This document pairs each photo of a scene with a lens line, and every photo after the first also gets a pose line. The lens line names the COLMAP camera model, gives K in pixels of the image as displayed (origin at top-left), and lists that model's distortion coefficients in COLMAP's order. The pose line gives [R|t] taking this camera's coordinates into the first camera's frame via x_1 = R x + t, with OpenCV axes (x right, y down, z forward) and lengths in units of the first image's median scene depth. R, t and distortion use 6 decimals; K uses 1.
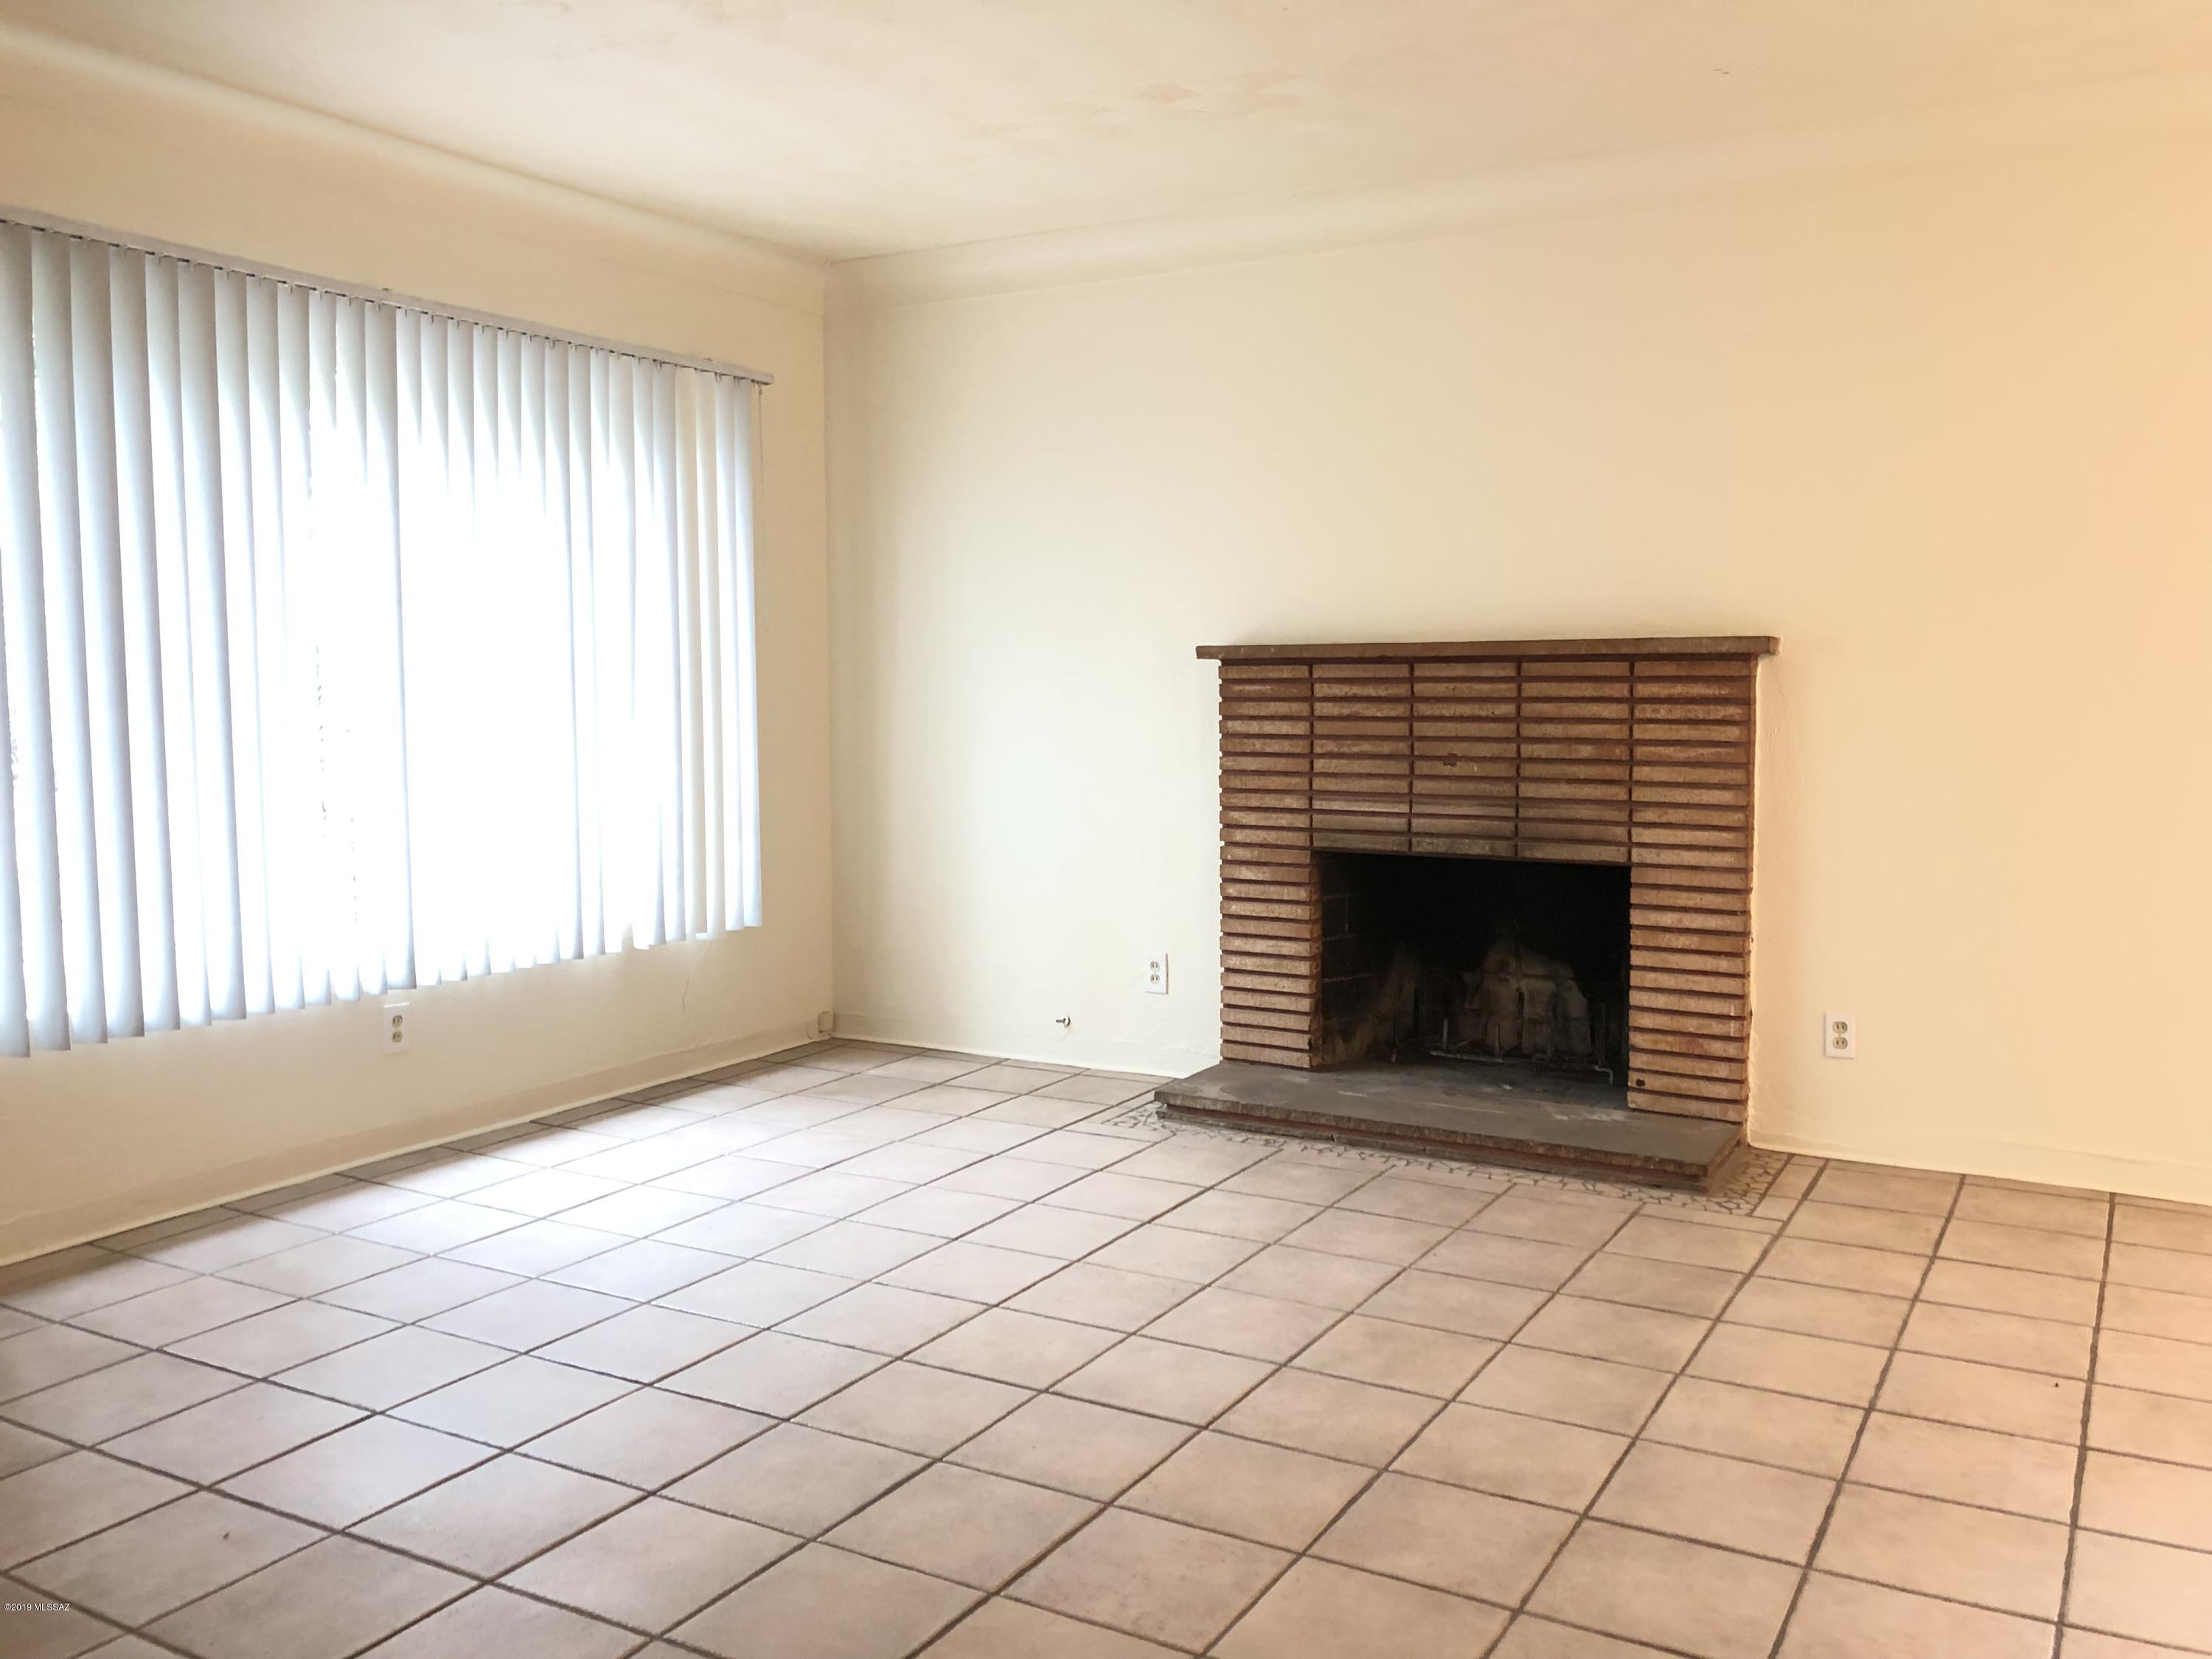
lens RADIAL K [[1811.2, 0, 1111.2], [0, 1811.2, 832.1], [0, 0, 1]] dist [0.029092, -0.004233]
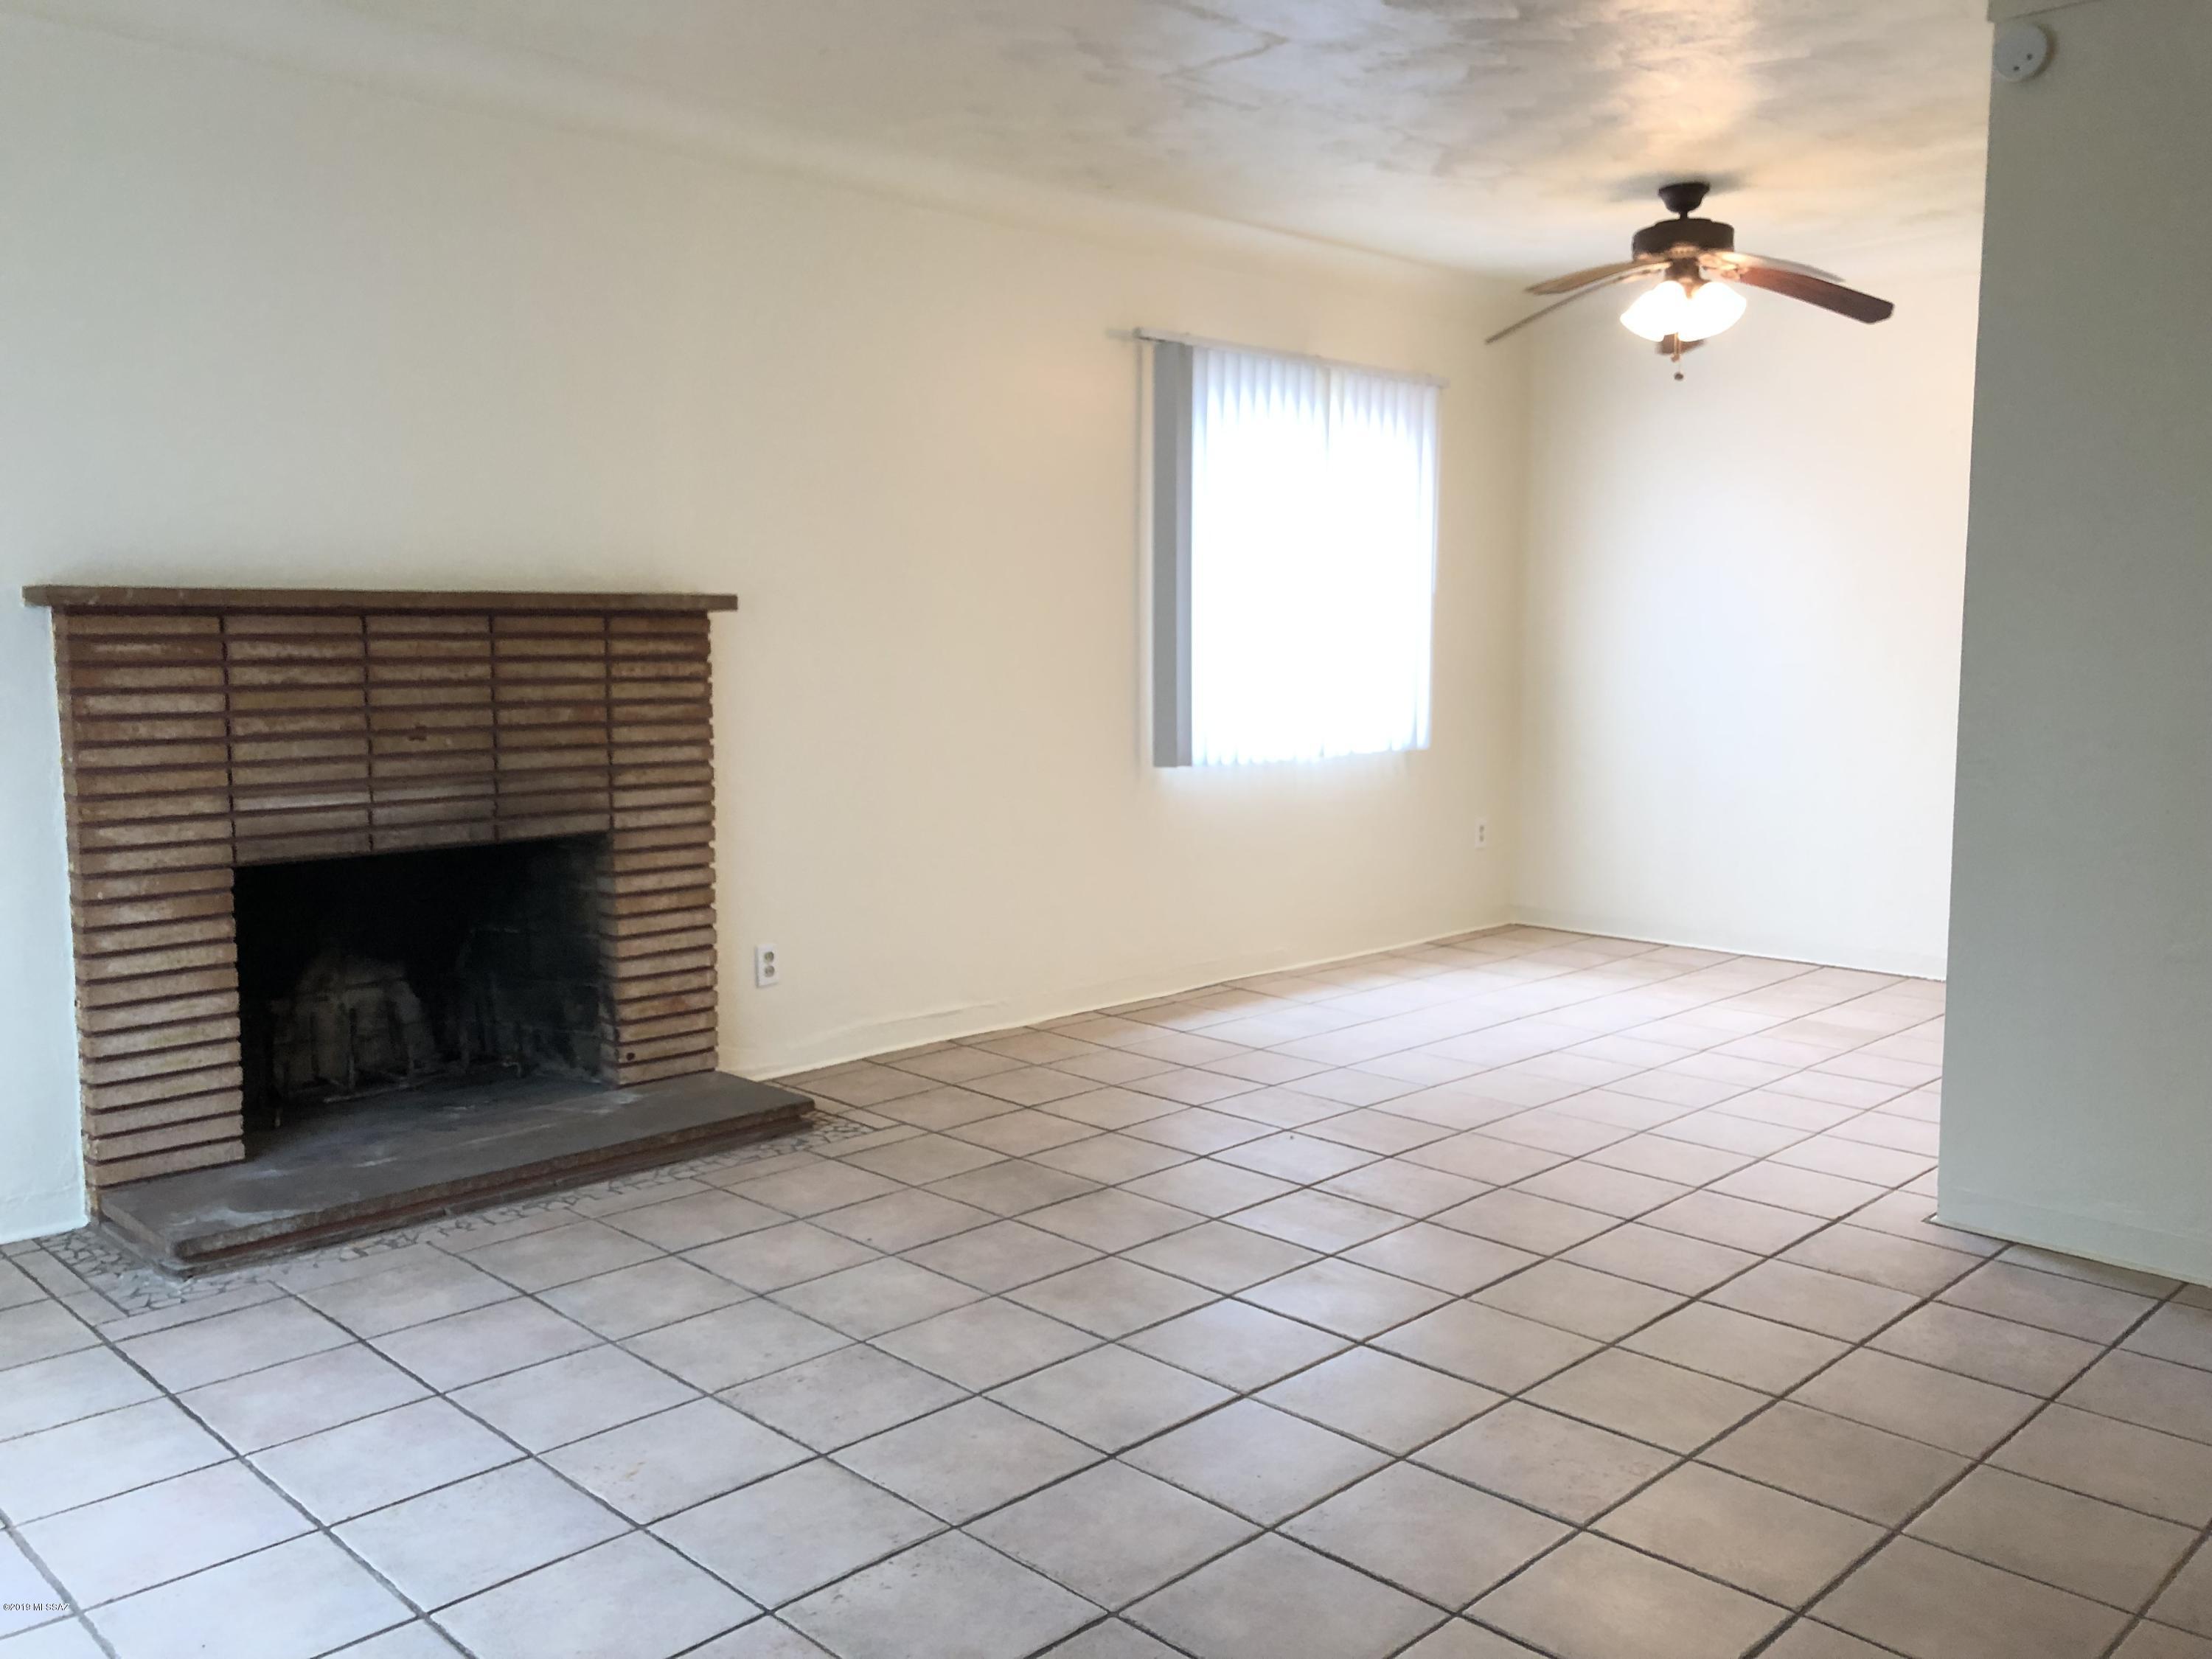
lens RADIAL K [[1811.2, 0, 1106.1], [0, 1811.2, 821.4], [0, 0, 1]] dist [0.029092, -0.004233]
pose [[0.257505, -0.101824, 0.960897, -0.555119], [0.082621, 0.993111, 0.083097, -0.044586], [-0.962738, 0.057993, 0.264144, 0.496341]]
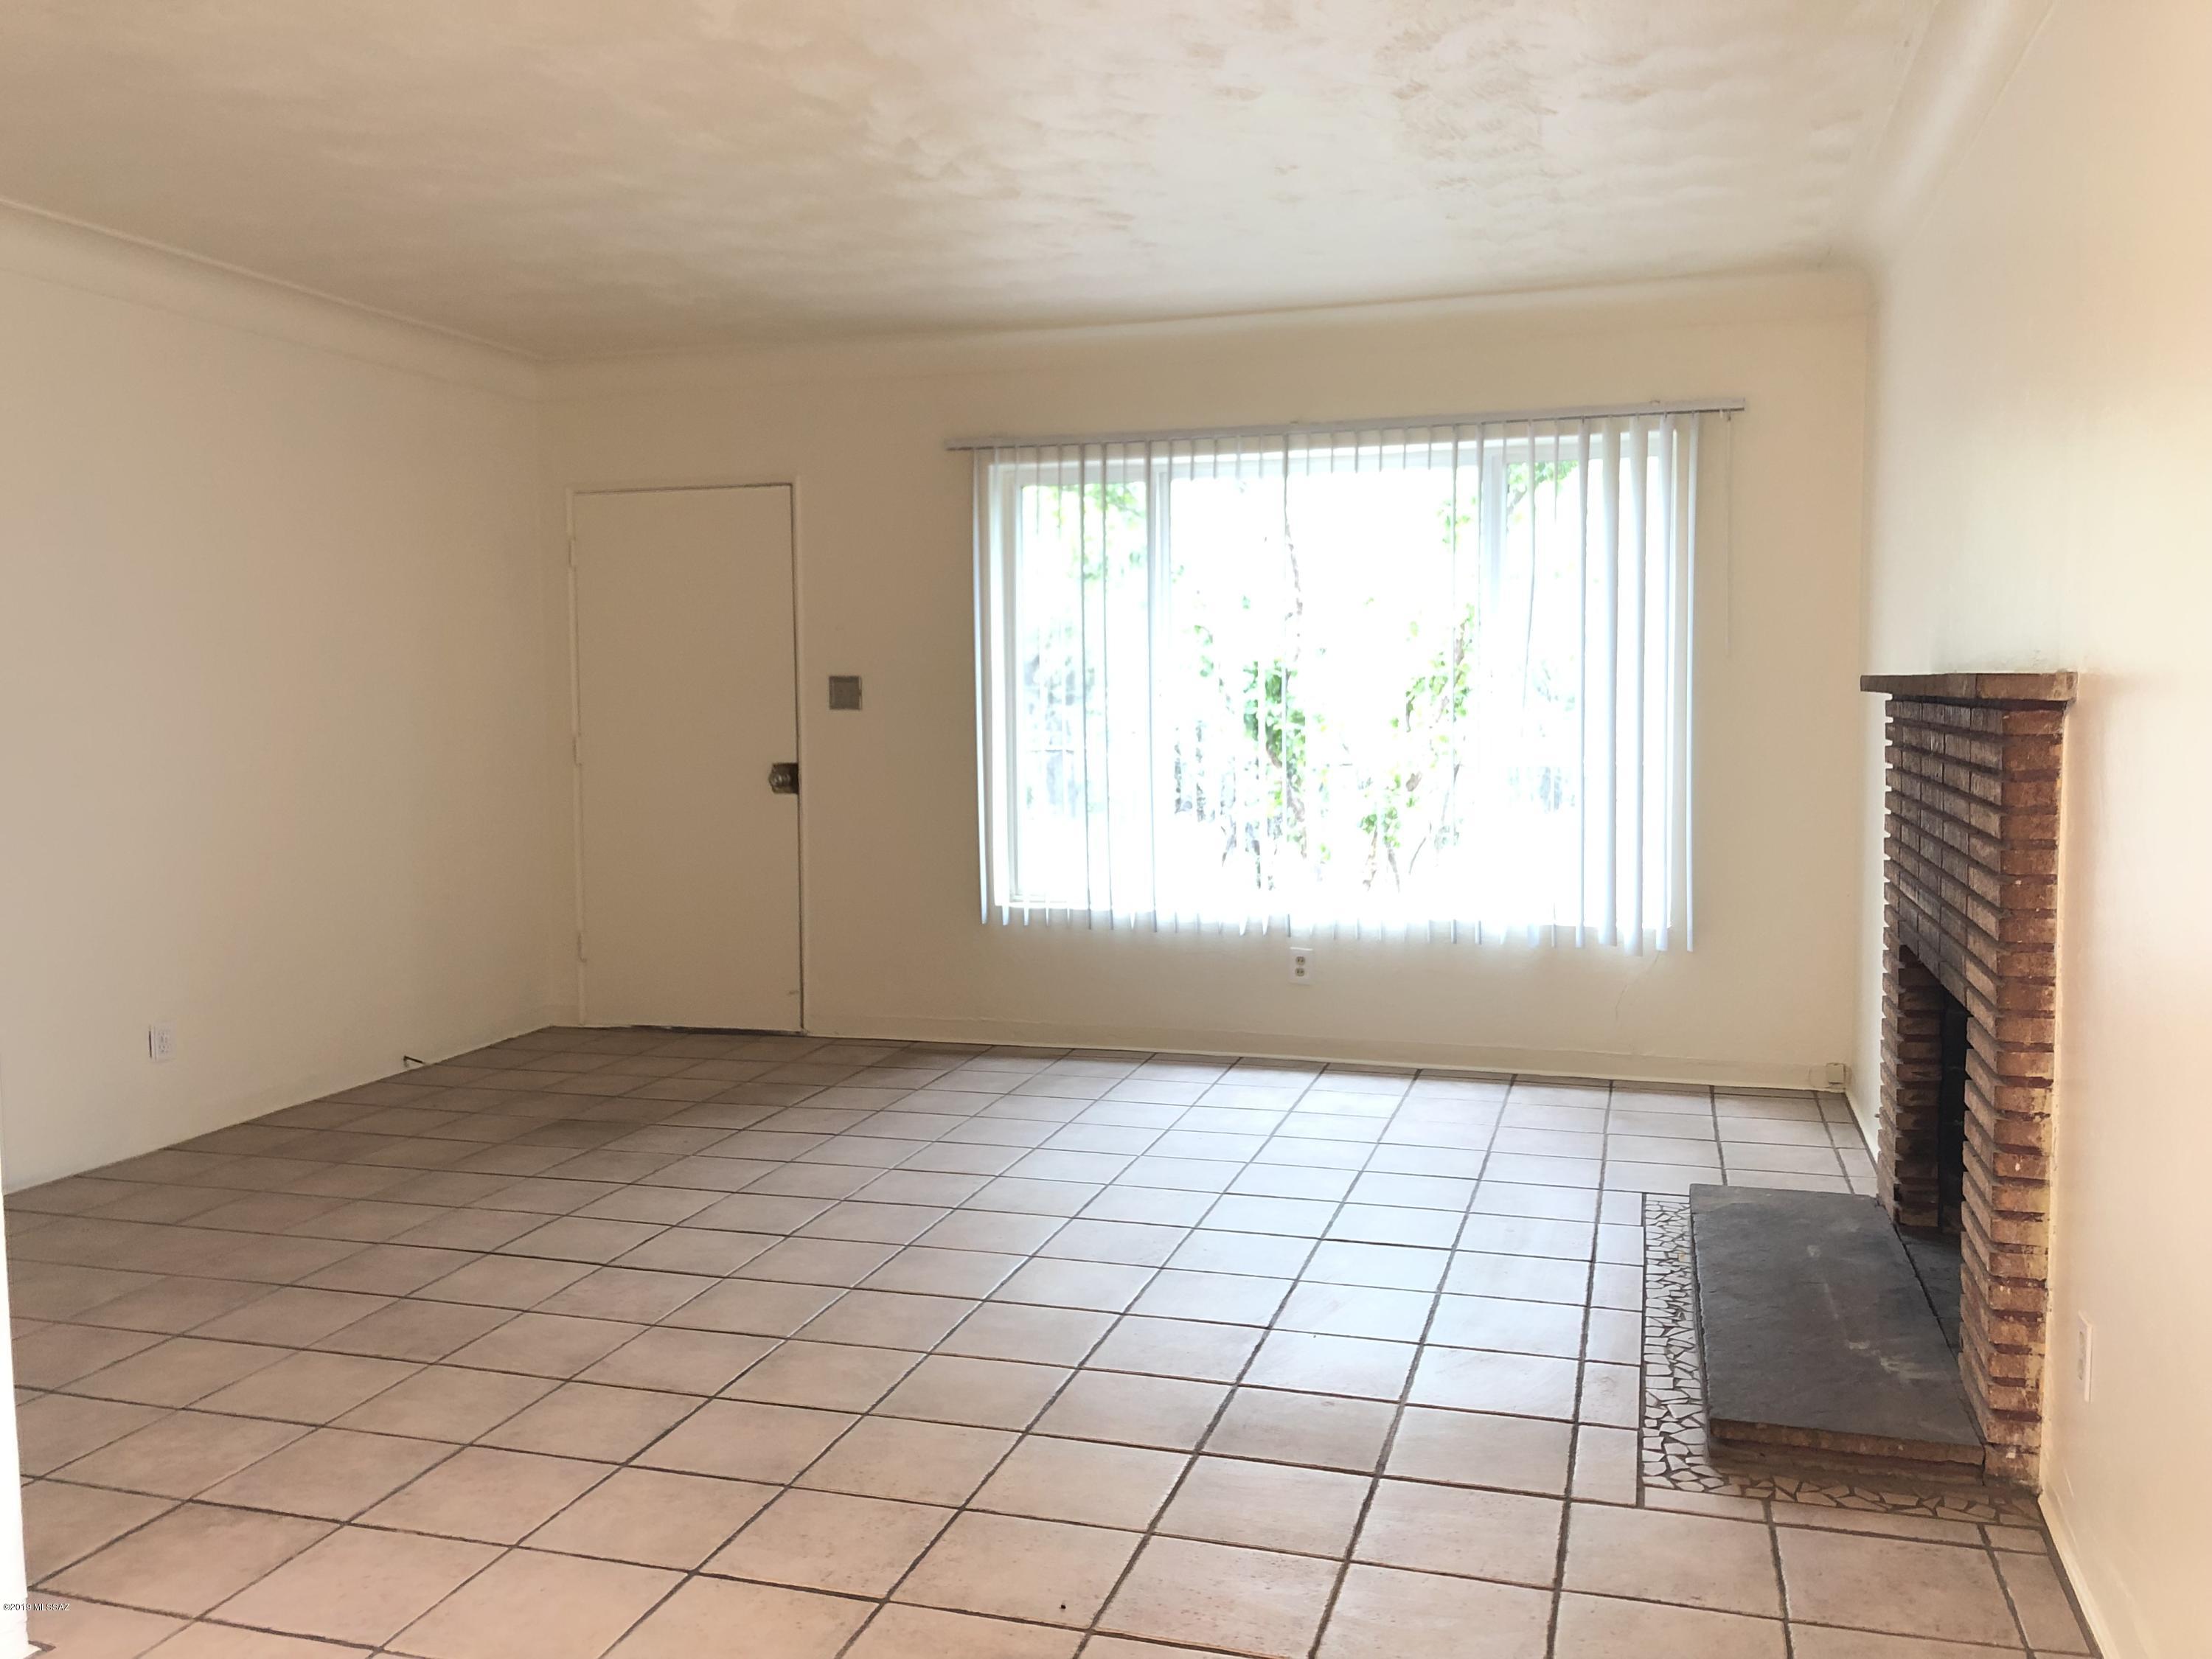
lens RADIAL K [[1811.2, 0, 1097.6], [0, 1811.2, 826.0], [0, 0, 1]] dist [0.029092, -0.004233]
pose [[0.224935, 0.079042, -0.971162, 0.853862], [-0.072628, 0.995292, 0.064184, -0.069479], [0.971663, 0.056096, 0.229617, 0.529854]]
